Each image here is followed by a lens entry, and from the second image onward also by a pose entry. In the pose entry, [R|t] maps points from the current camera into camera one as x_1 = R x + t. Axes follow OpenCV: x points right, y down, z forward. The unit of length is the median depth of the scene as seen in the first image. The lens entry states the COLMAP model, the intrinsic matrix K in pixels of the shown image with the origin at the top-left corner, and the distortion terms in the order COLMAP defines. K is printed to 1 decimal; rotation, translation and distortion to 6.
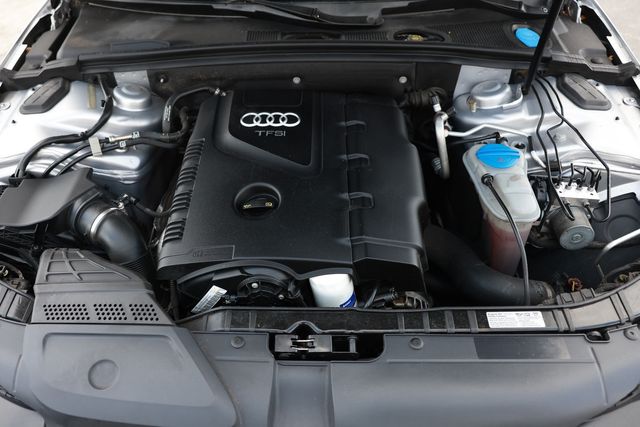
lens RADIAL K [[565.4, 0, 299.8], [0, 565.4, 195.8], [0, 0, 1]] dist [-0.085025, 0.009529]
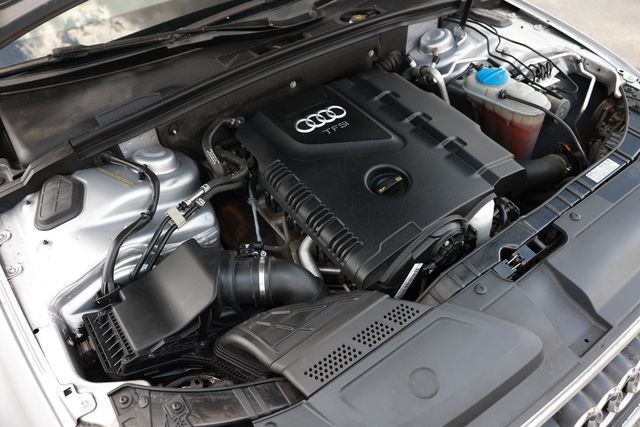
lens RADIAL K [[508.5, 0, 320.9], [0, 508.5, 211.3], [0, 0, 1]] dist [-0.074753, 0.021366]
pose [[0.781302, -0.435086, 0.447512, -0.533051], [0.434287, 0.893923, 0.110887, -0.085163], [-0.448287, 0.107712, 0.887376, 0.191682]]
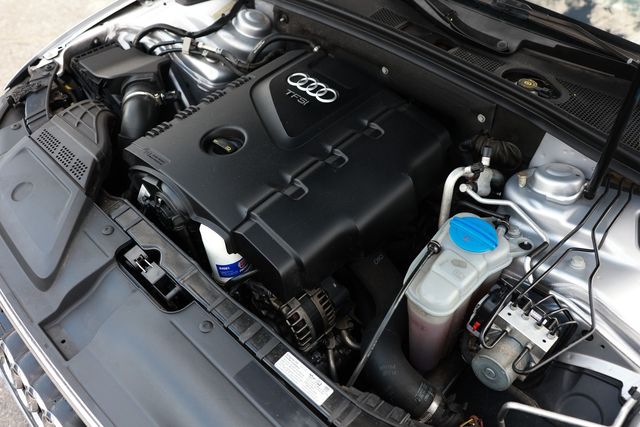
lens RADIAL K [[565.4, 0, 320.1], [0, 565.4, 212.9], [0, 0, 1]] dist [-0.085025, 0.009529]
pose [[0.738569, 0.507180, -0.444167, 0.495576], [-0.487258, 0.856898, 0.168243, -0.117231], [0.465936, 0.092165, 0.880006, 0.163358]]
